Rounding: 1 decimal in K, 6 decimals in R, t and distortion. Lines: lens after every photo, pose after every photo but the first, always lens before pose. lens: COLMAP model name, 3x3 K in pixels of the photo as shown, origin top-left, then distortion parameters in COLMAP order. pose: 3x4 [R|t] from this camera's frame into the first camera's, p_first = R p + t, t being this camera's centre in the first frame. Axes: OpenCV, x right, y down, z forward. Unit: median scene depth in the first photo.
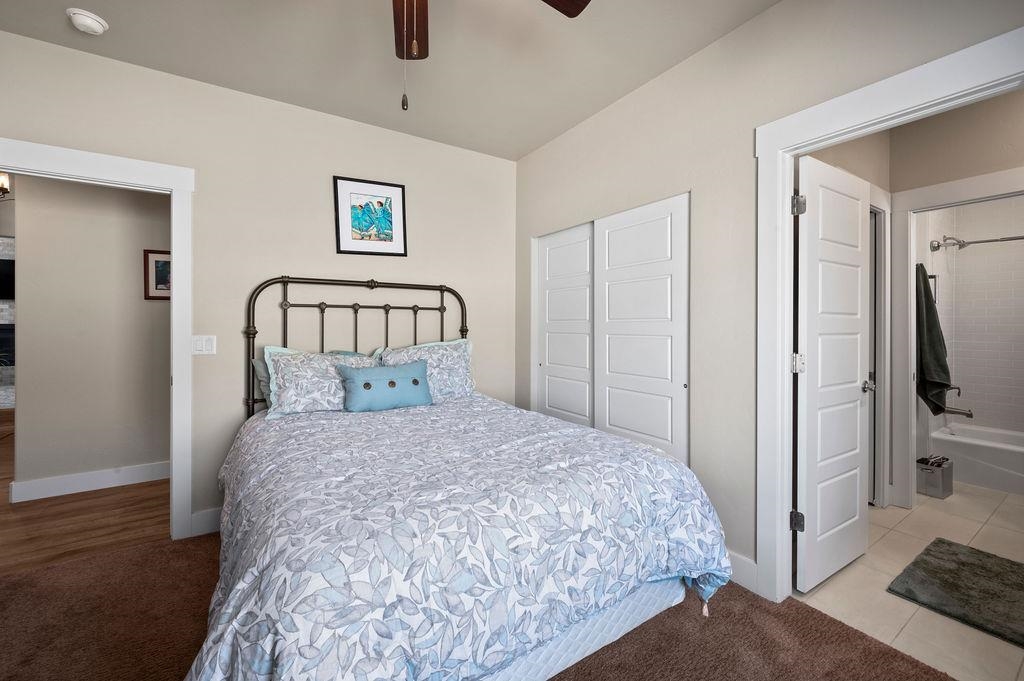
lens RADIAL K [[409.0, 0, 514.3], [0, 409.0, 327.1], [0, 0, 1]] dist [0.000745, 0.000299]
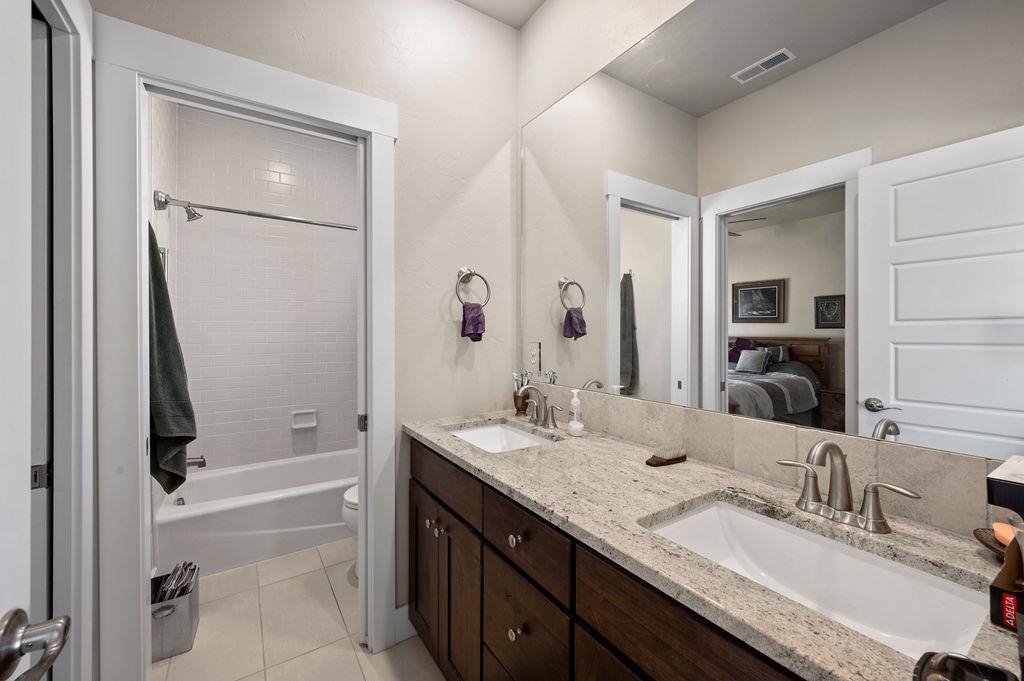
lens RADIAL K [[409.0, 0, 514.3], [0, 409.0, 327.1], [0, 0, 1]] dist [0.000745, 0.000299]
pose [[-0.008571, 0.003741, 0.999956, 0.474238], [0.004941, 0.999981, -0.003698, -0.009161], [-0.999951, 0.004909, -0.008589, 0.545921]]
